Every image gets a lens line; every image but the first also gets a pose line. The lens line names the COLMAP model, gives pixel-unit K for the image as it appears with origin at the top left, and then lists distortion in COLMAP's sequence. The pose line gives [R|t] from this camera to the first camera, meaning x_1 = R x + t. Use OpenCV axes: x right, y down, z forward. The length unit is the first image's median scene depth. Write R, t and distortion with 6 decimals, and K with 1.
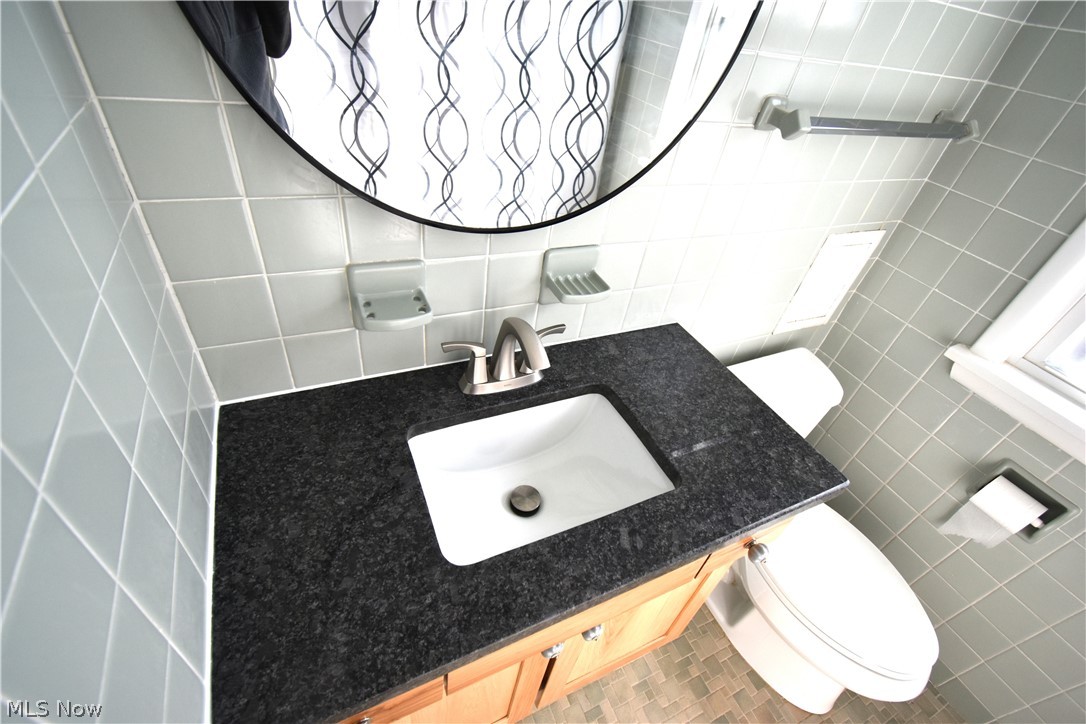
lens RADIAL K [[481.3, 0, 543.9], [0, 481.3, 365.0], [0, 0, 1]] dist [0.009254, -0.004091]
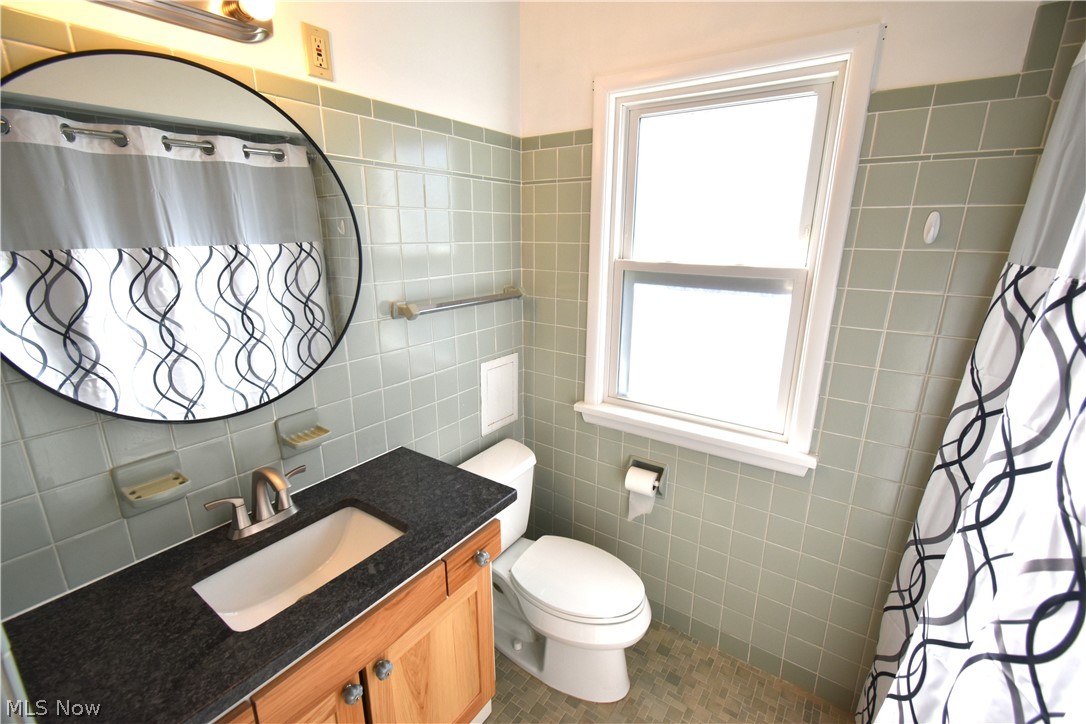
lens RADIAL K [[481.3, 0, 544.8], [0, 481.3, 361.4], [0, 0, 1]] dist [0.009254, -0.004091]
pose [[0.859803, -0.261778, 0.438419, 0.087411], [0.406111, 0.871036, -0.276351, 0.264593], [-0.309536, 0.415654, 0.855231, -0.451690]]
